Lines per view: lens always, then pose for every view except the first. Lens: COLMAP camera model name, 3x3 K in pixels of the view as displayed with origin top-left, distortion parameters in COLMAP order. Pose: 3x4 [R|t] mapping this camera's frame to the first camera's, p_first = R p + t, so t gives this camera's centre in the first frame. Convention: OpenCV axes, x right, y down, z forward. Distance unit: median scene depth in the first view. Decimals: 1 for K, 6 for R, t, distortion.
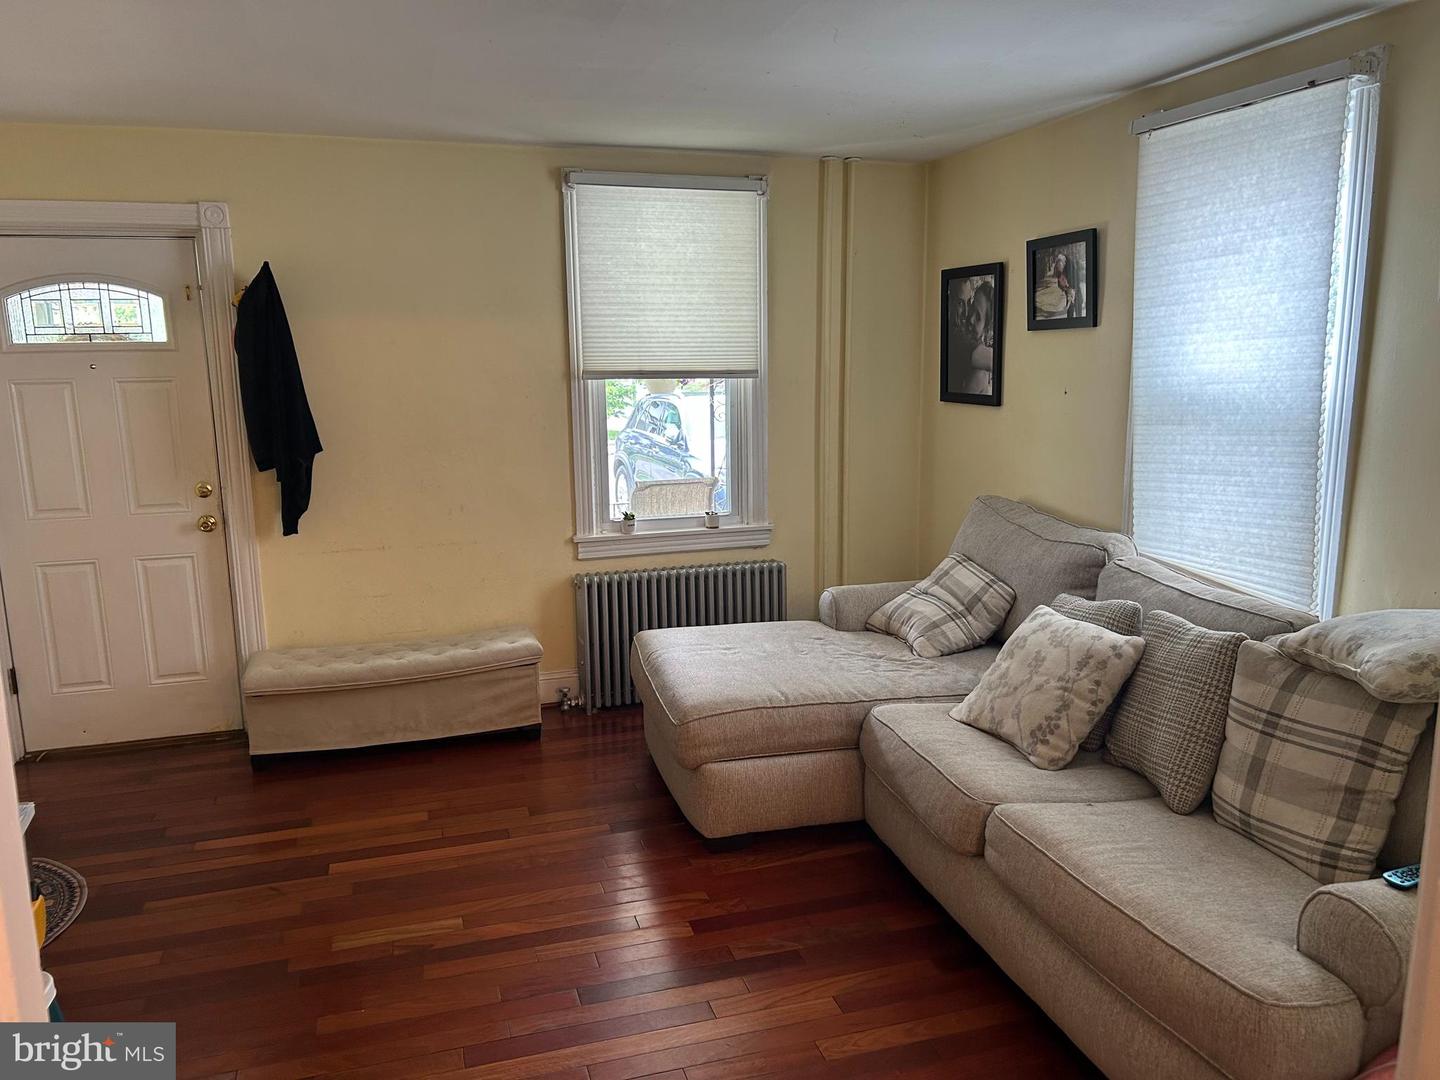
lens RADIAL K [[1084.1, 0, 721.7], [0, 1084.1, 556.9], [0, 0, 1]] dist [0.086478, -0.096589]
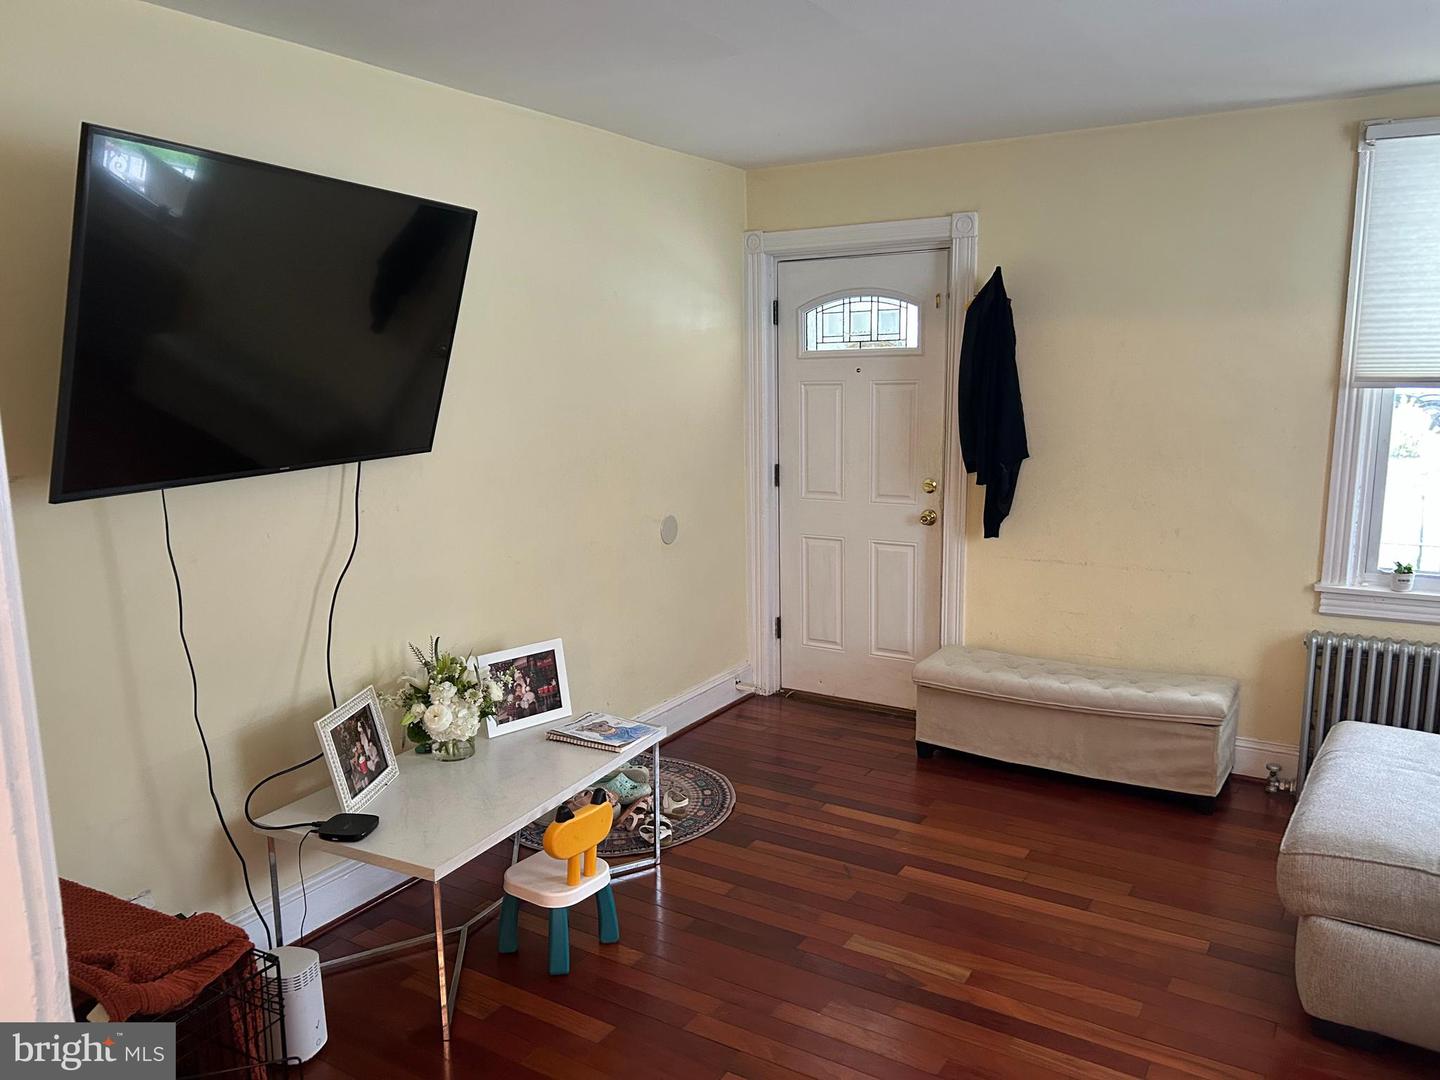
lens RADIAL K [[1084.1, 0, 721.7], [0, 1084.1, 556.9], [0, 0, 1]] dist [0.086478, -0.096589]
pose [[0.661884, 0.140799, -0.736265, 0.184468], [-0.135254, 0.988513, 0.067447, -0.036926], [0.737303, 0.054941, 0.673324, 0.143454]]
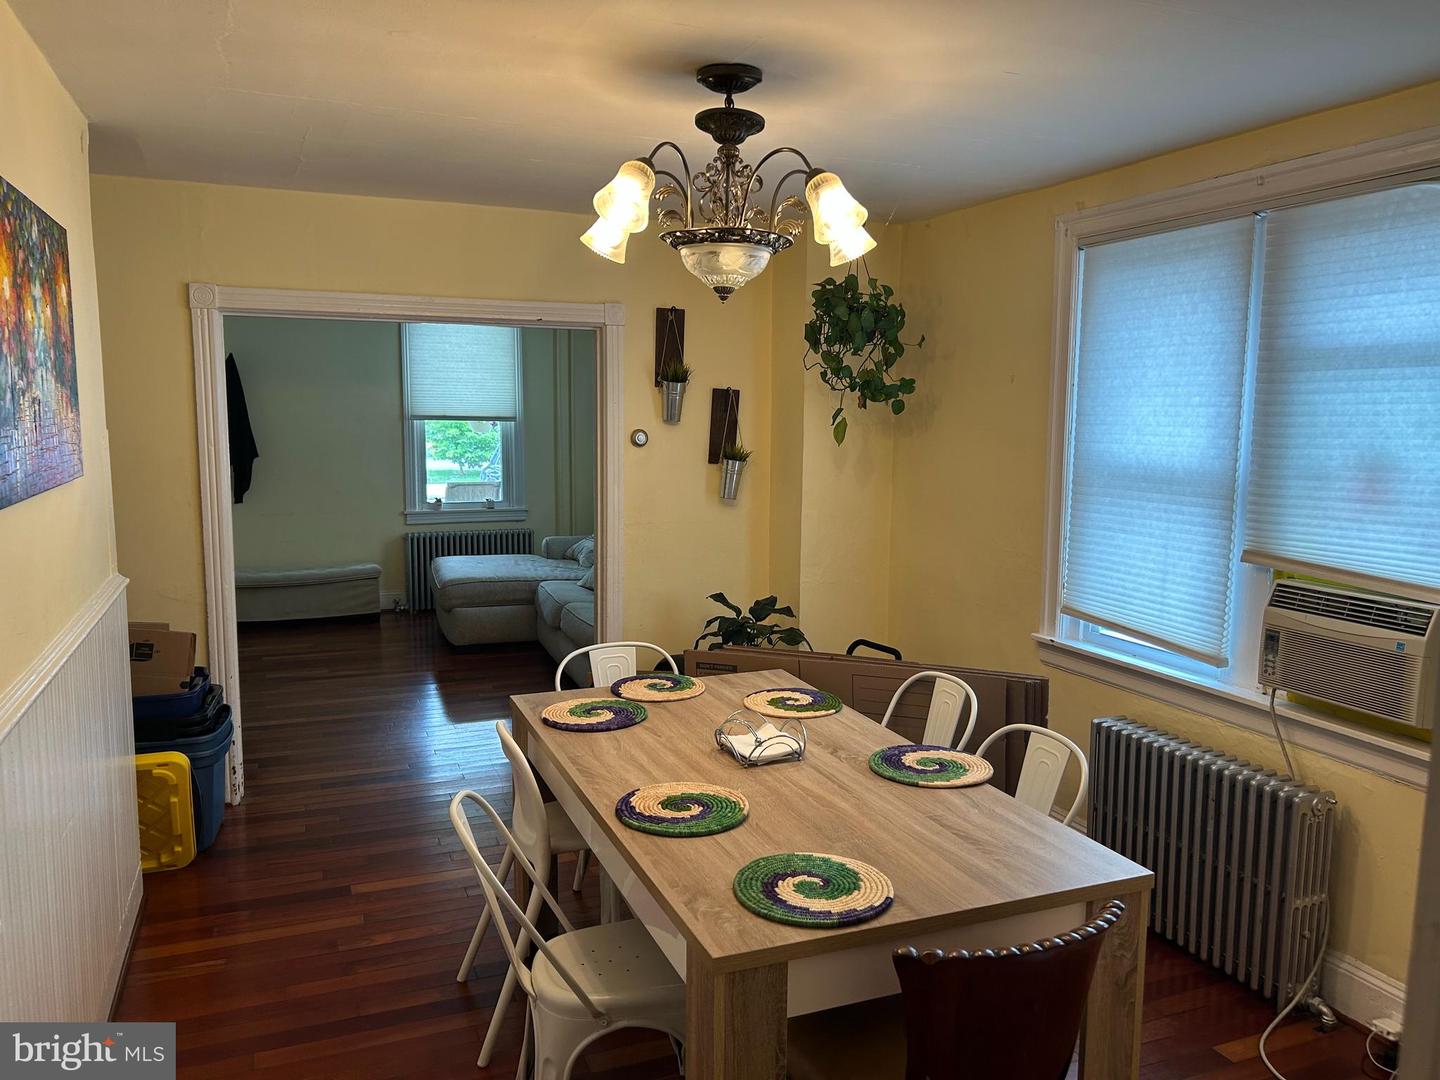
lens RADIAL K [[1100.4, 0, 720.0], [0, 1100.4, 540.0], [0, 0, 1]] dist [0.034633, -0.000850]
pose [[0.996767, 0.009269, 0.079816, 0.242246], [-0.003865, 0.997706, -0.067588, 0.156356], [-0.080259, 0.067061, 0.994516, -0.840393]]
